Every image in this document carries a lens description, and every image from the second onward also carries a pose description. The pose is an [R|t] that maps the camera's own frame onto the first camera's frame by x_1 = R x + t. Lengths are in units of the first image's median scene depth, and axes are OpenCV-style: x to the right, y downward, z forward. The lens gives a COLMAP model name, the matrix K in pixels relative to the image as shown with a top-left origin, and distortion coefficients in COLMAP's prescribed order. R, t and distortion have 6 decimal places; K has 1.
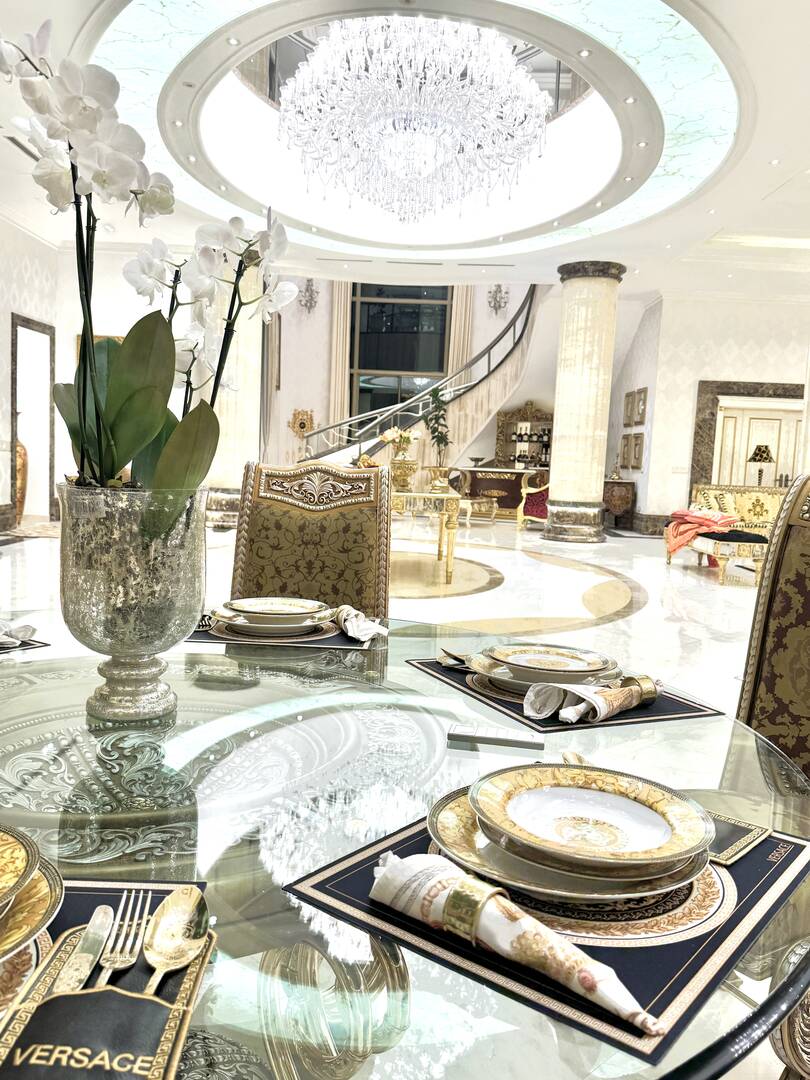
lens RADIAL K [[904.0, 0, 408.0], [0, 904.0, 537.0], [0, 0, 1]] dist [0.061270, -0.111541]
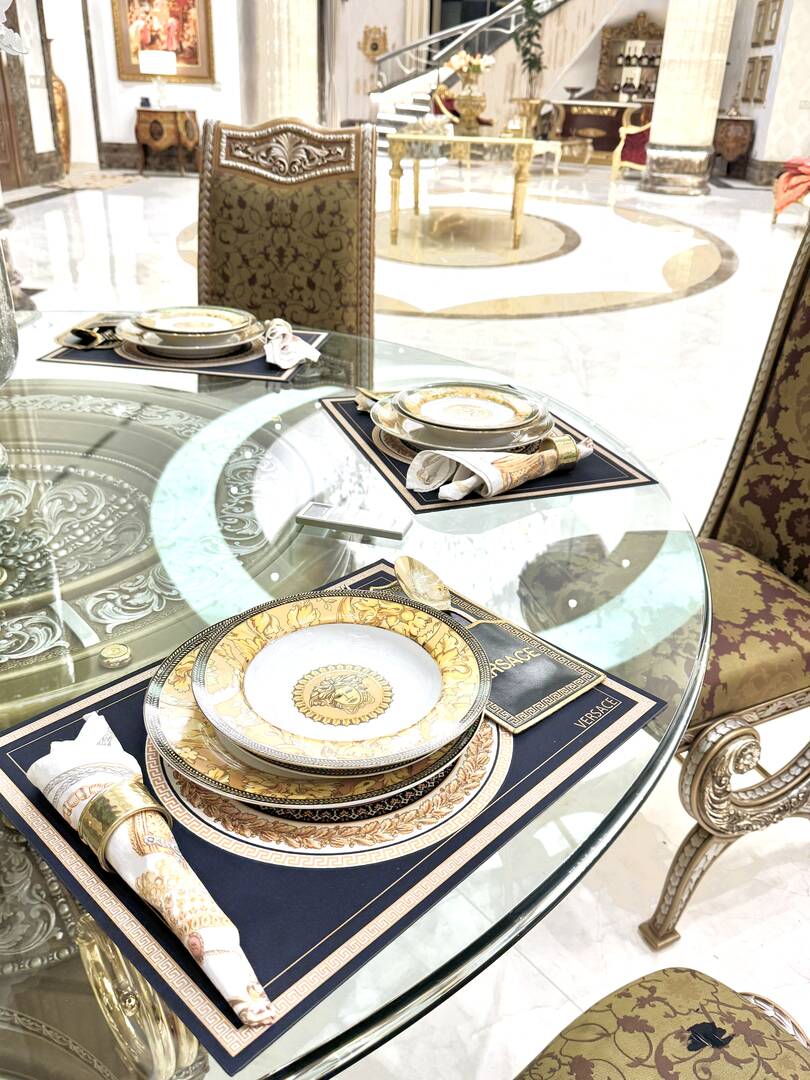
lens RADIAL K [[904.0, 0, 414.3], [0, 904.0, 562.3], [0, 0, 1]] dist [0.061270, -0.111541]
pose [[0.995803, 0.036669, -0.083860, 0.099320], [-0.001539, 0.922812, 0.385247, -0.030327], [0.091514, -0.383501, 0.918995, 0.092363]]
